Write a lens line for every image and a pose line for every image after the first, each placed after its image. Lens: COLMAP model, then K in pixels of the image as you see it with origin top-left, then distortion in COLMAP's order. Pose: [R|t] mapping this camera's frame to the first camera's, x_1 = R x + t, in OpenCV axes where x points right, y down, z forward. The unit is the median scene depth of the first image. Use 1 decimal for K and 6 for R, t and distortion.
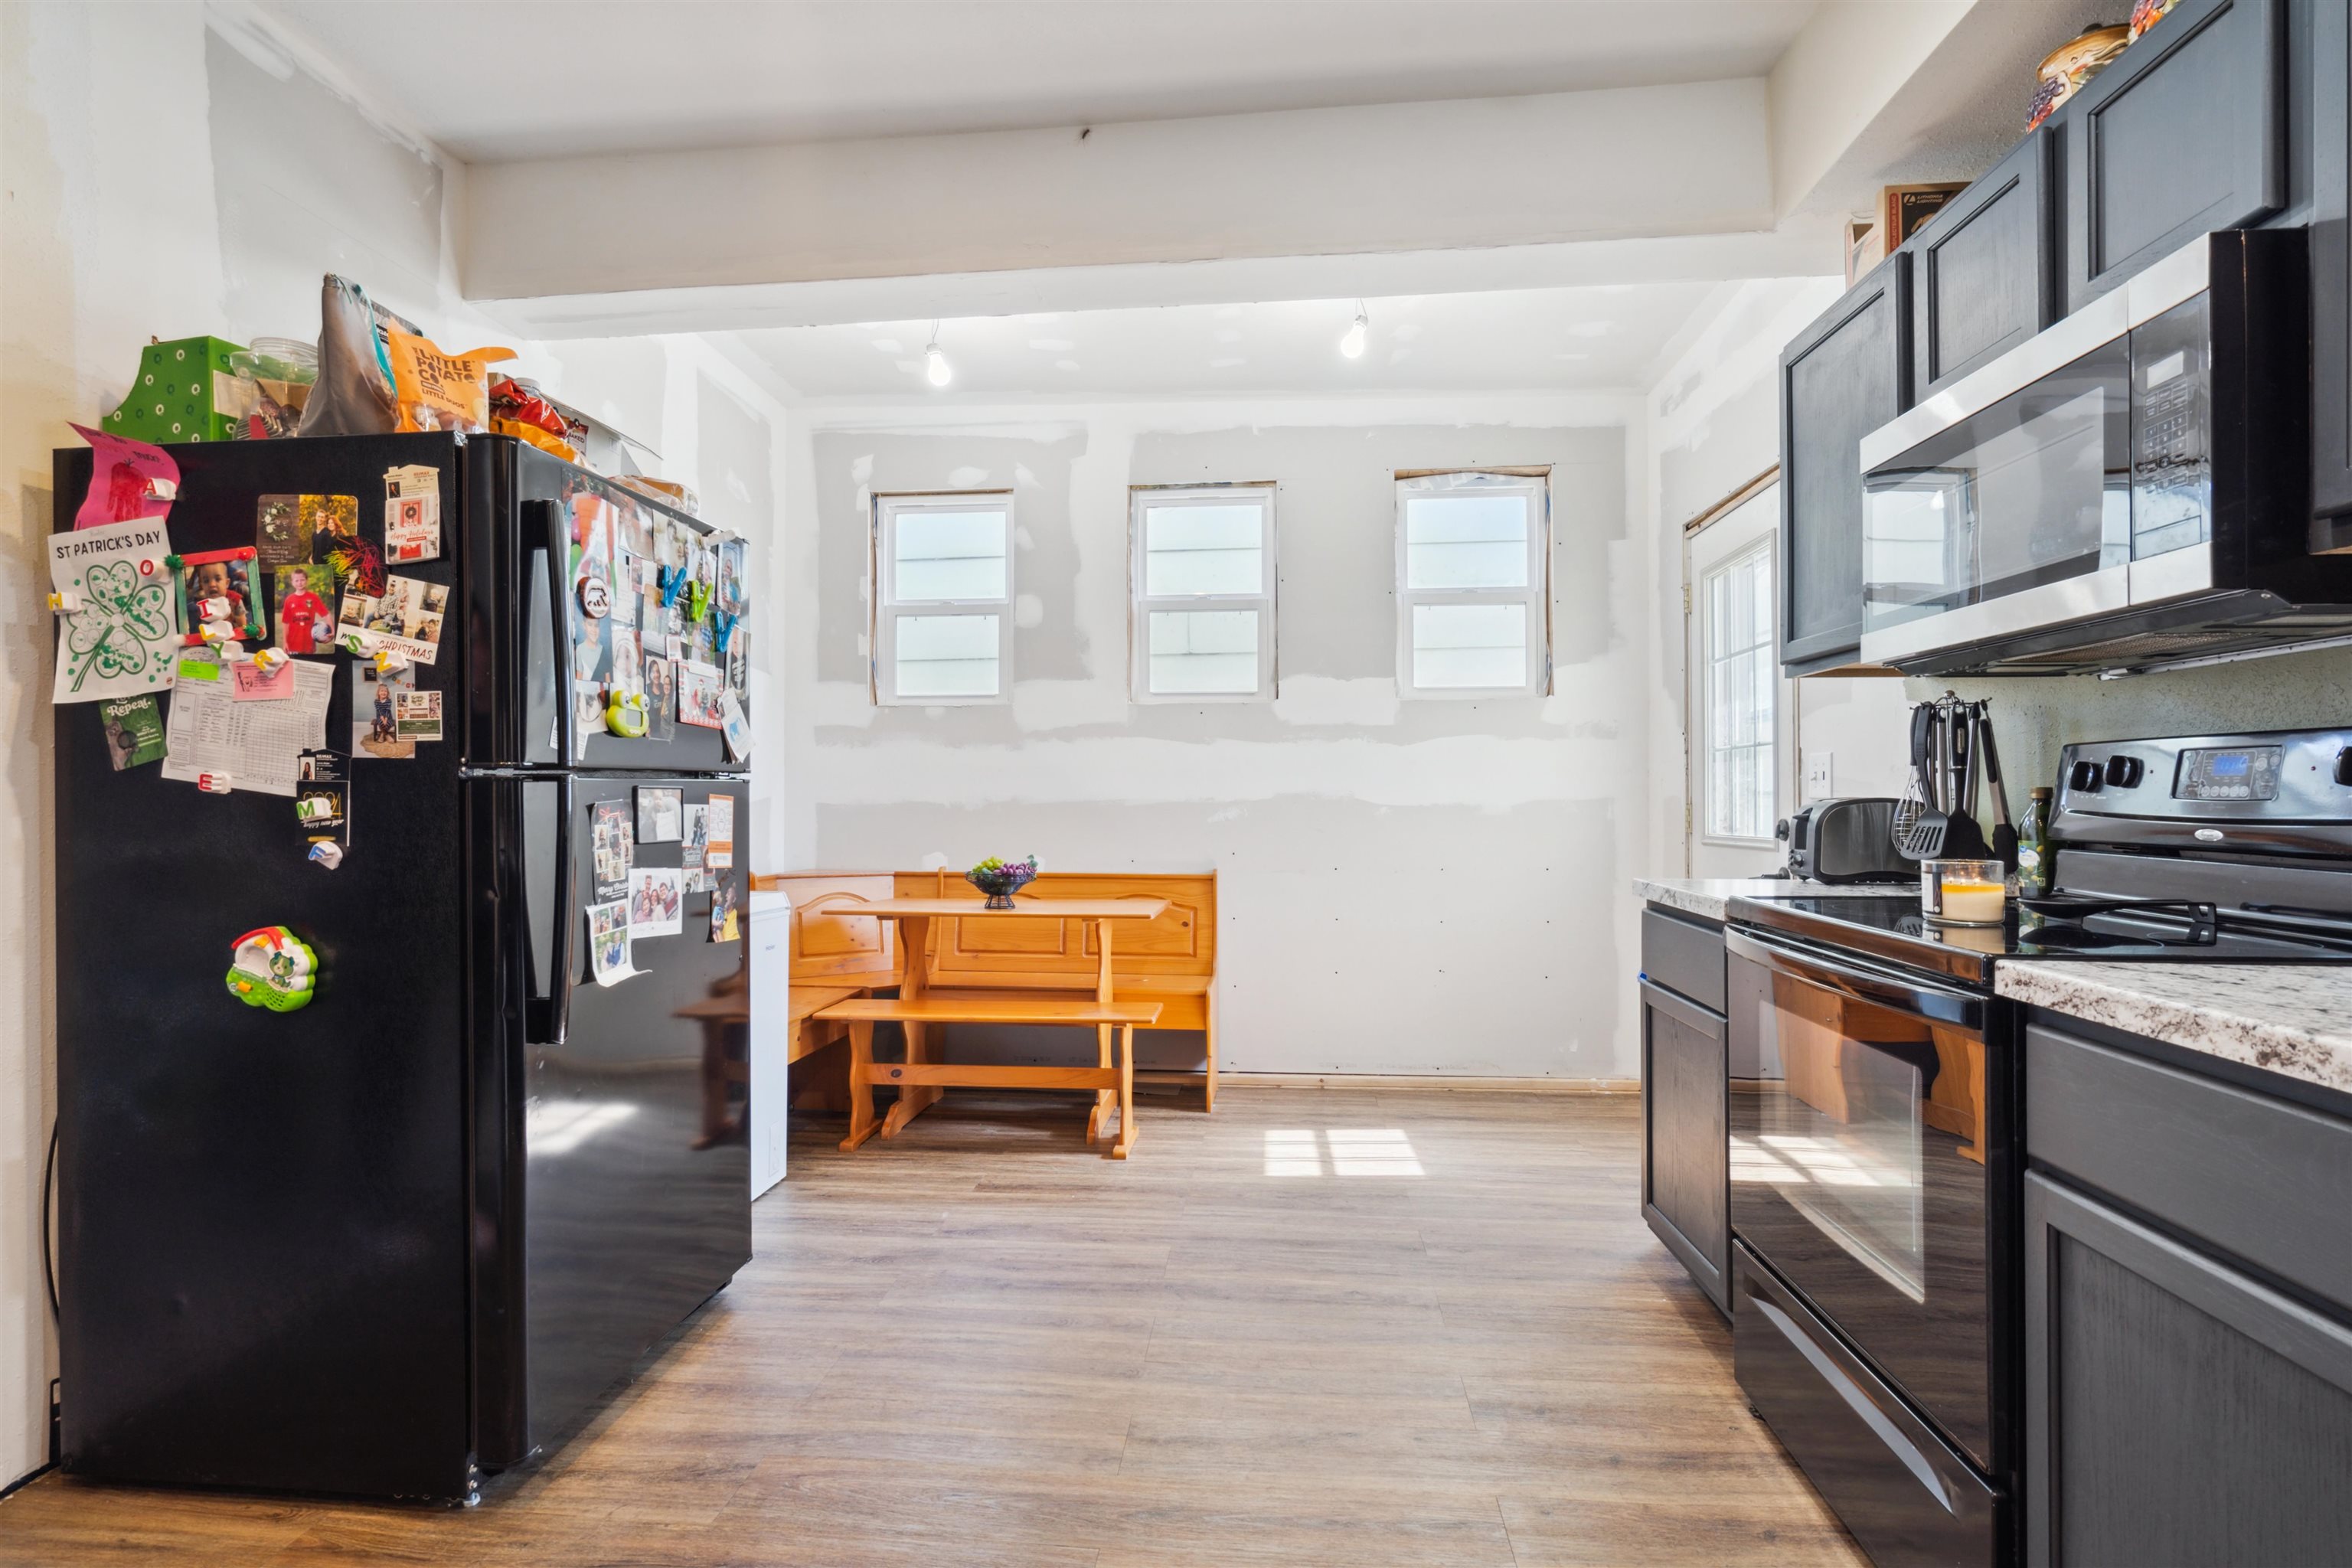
lens RADIAL K [[1122.0, 0, 1167.0], [0, 1122.0, 793.5], [0, 0, 1]] dist [-0.004319, 0.001795]
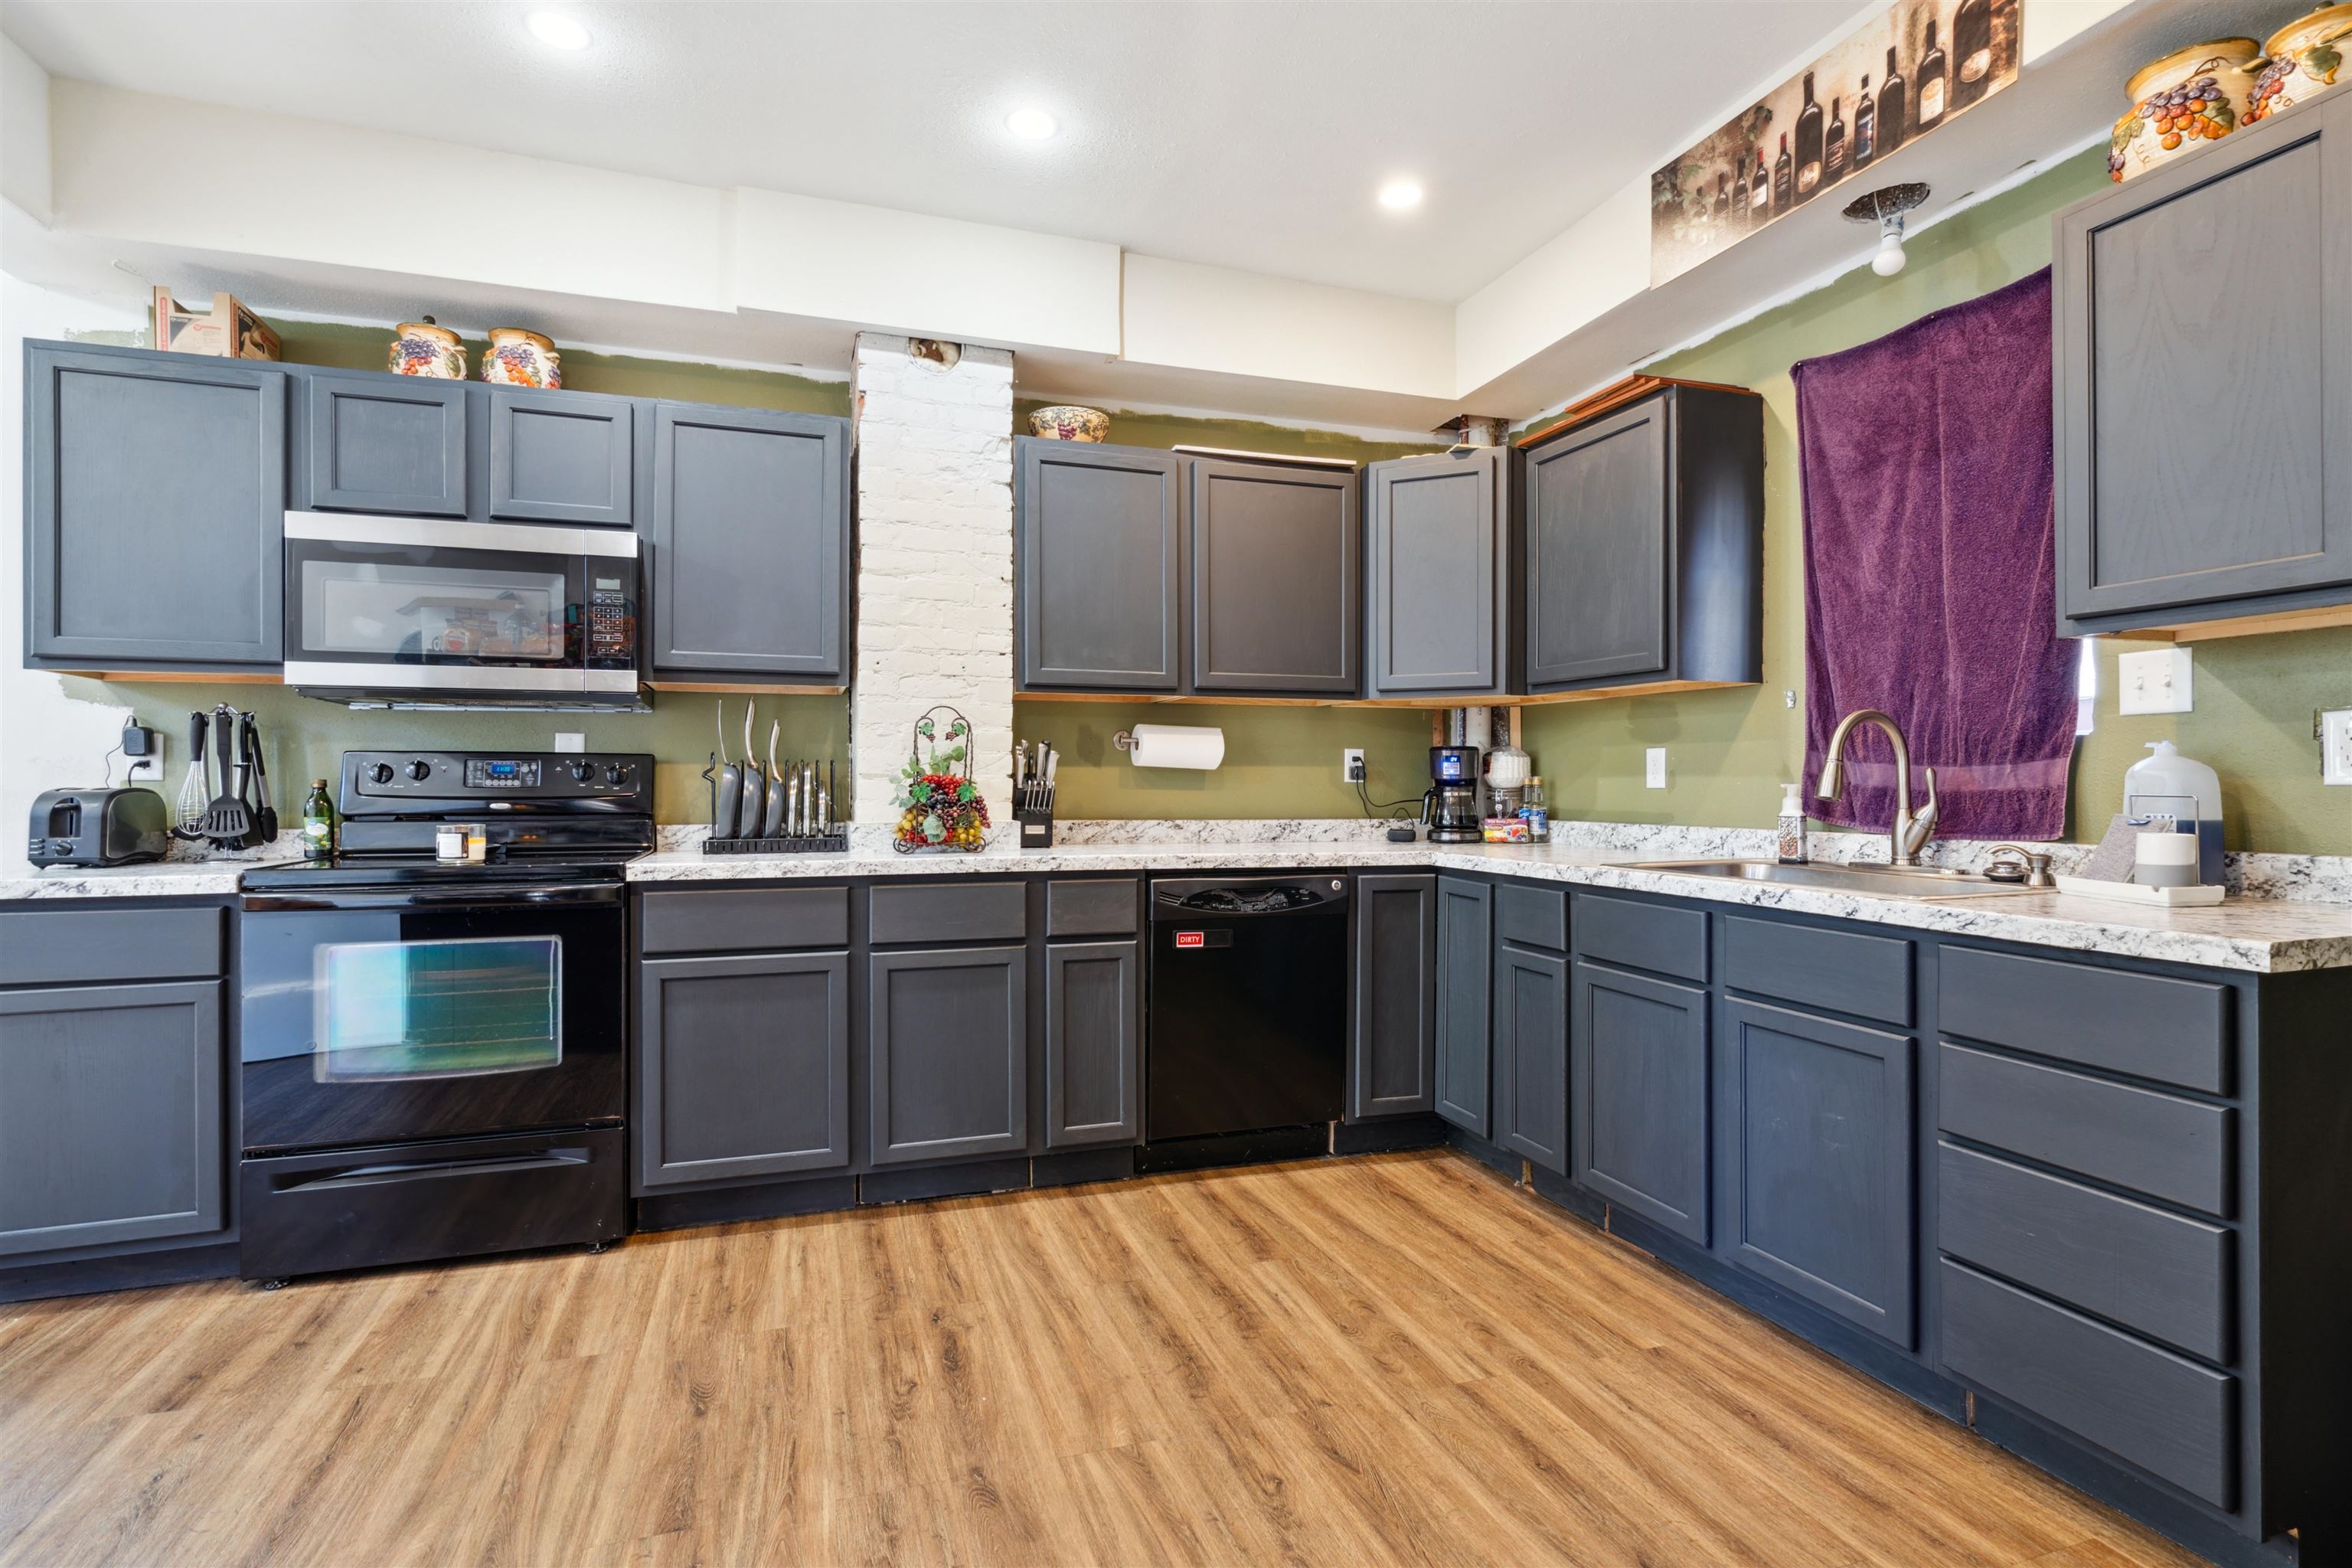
lens RADIAL K [[1122.0, 0, 1179.7], [0, 1122.0, 779.0], [0, 0, 1]] dist [-0.004319, 0.001795]
pose [[-0.415122, 0.005826, 0.909747, -1.136806], [0.001993, 0.999983, -0.005494, 0.003664], [-0.909764, -0.000467, -0.415126, 0.683095]]
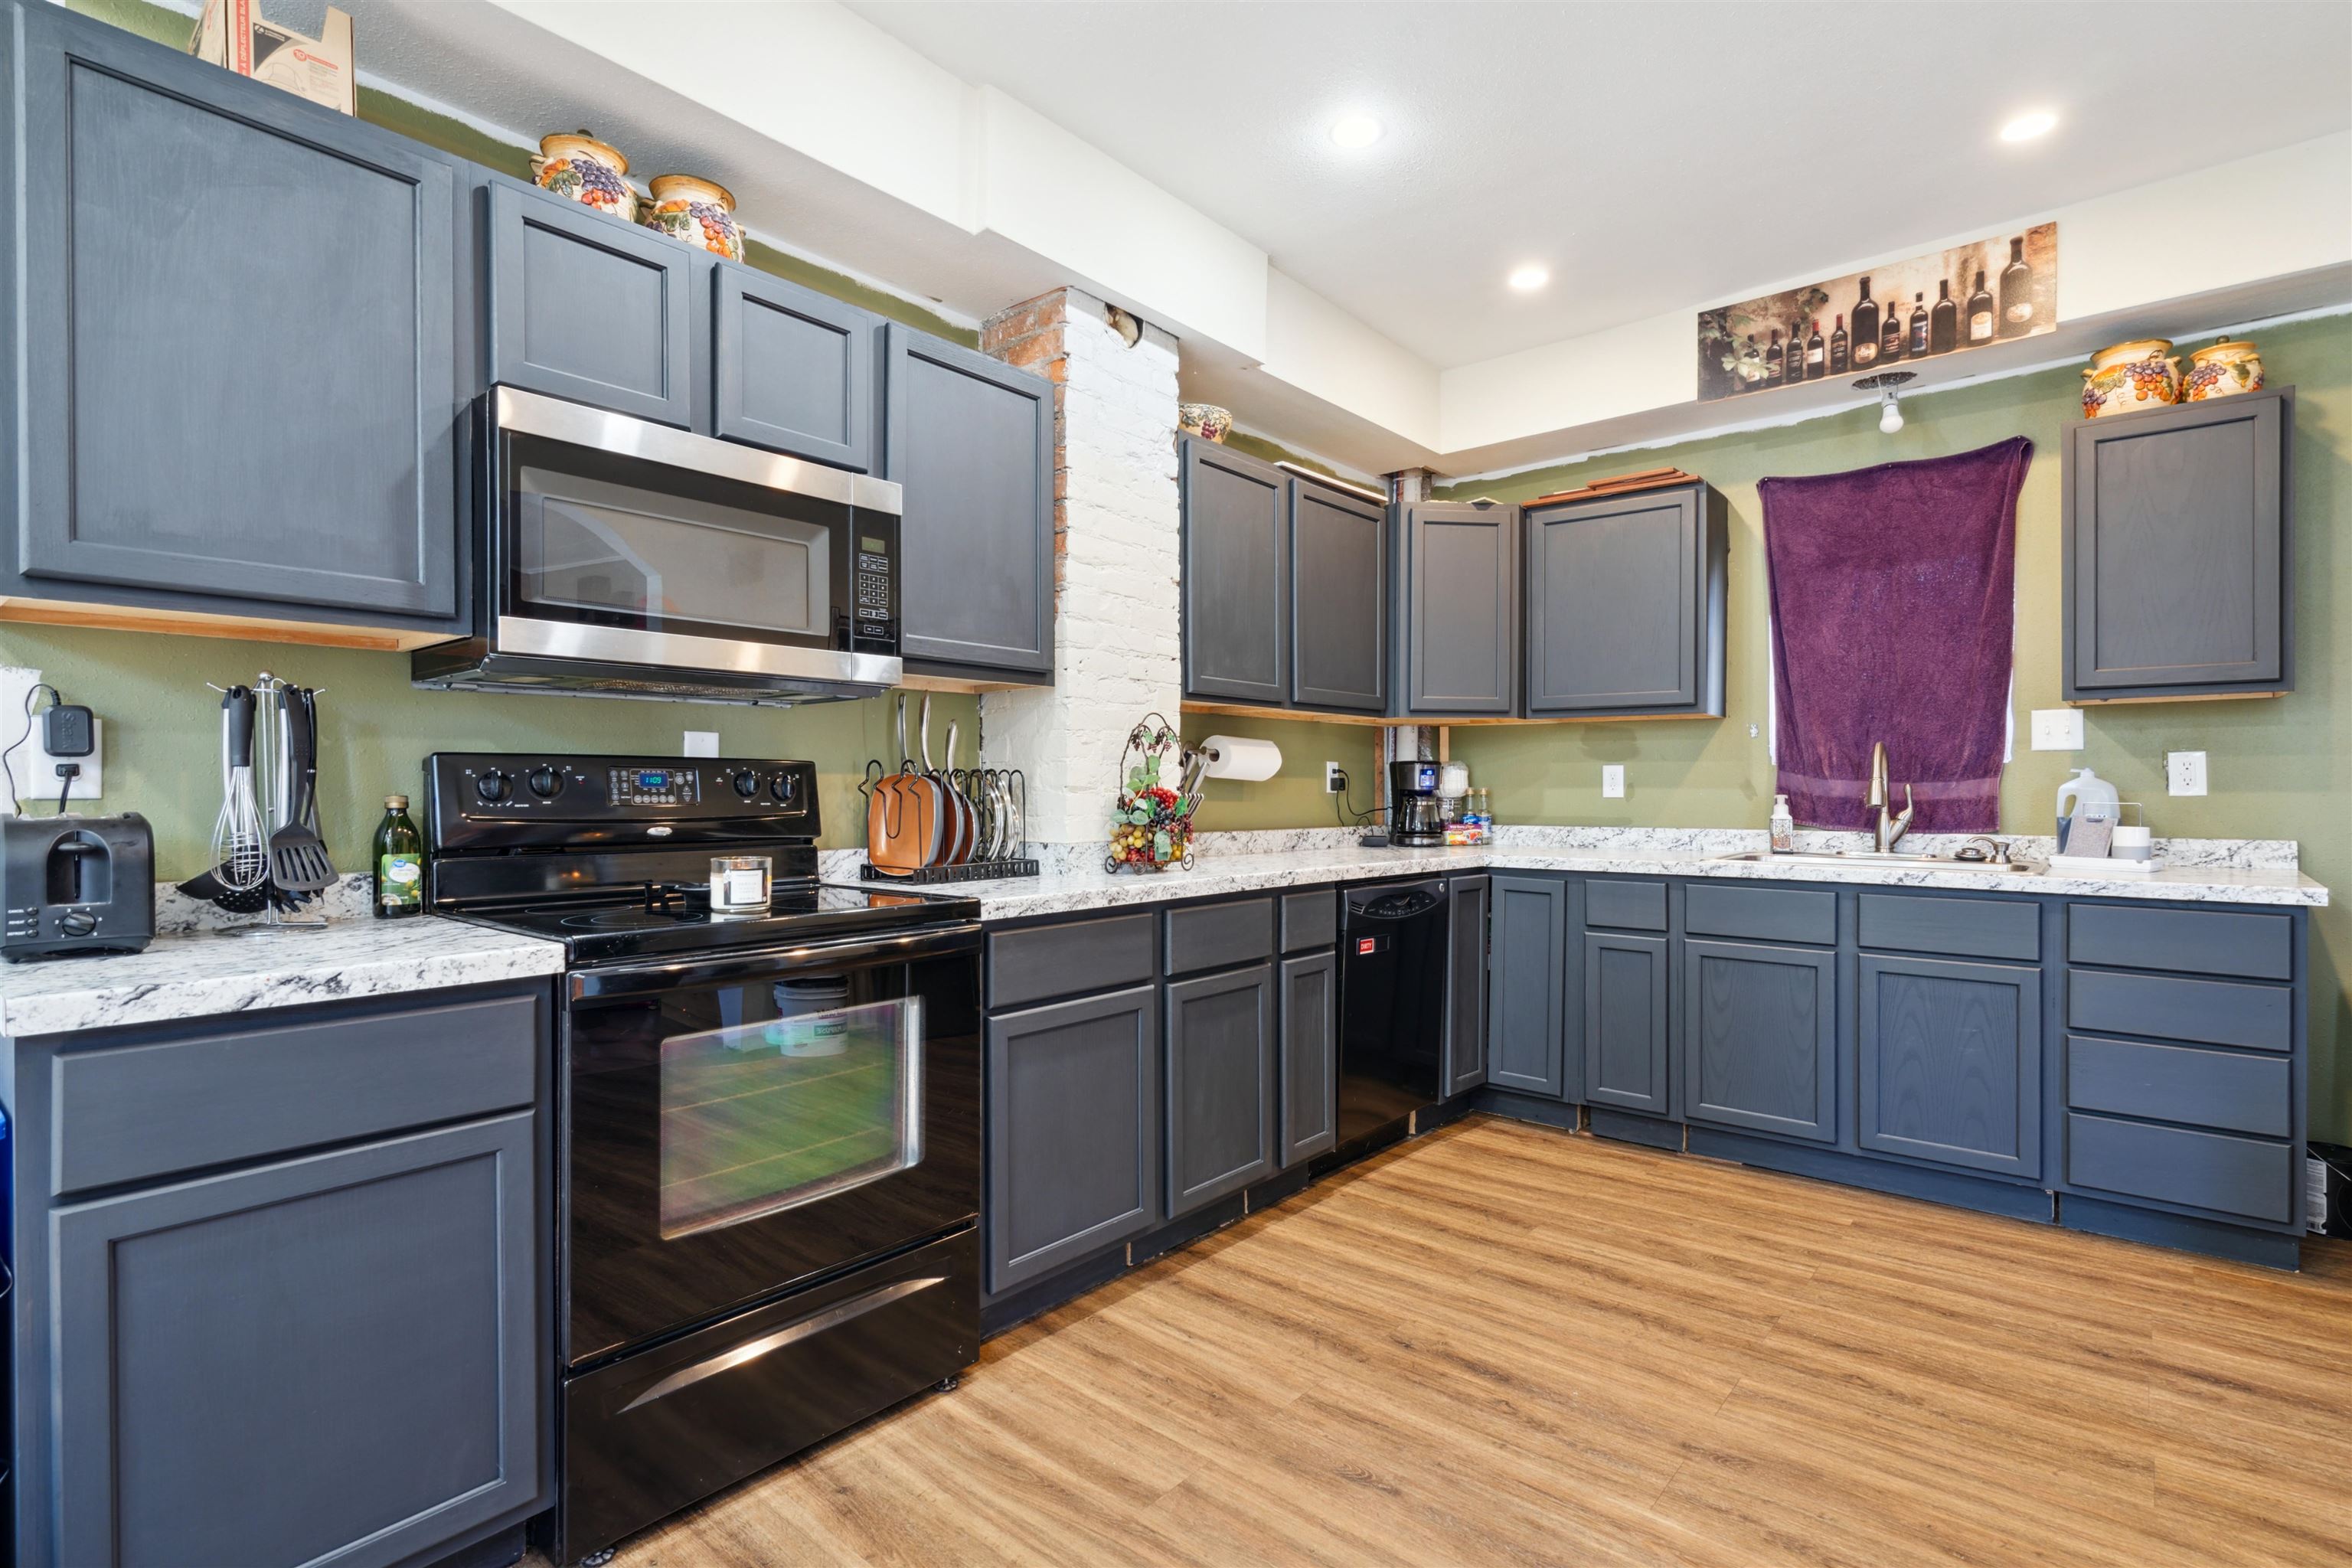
lens RADIAL K [[1122.0, 0, 1181.3], [0, 1122.0, 787.0], [0, 0, 1]] dist [-0.004319, 0.001795]
pose [[-0.824205, 0.003306, 0.566282, -0.327091], [0.003117, 0.999994, -0.001302, -0.011736], [-0.566283, 0.000692, -0.824211, 1.615835]]
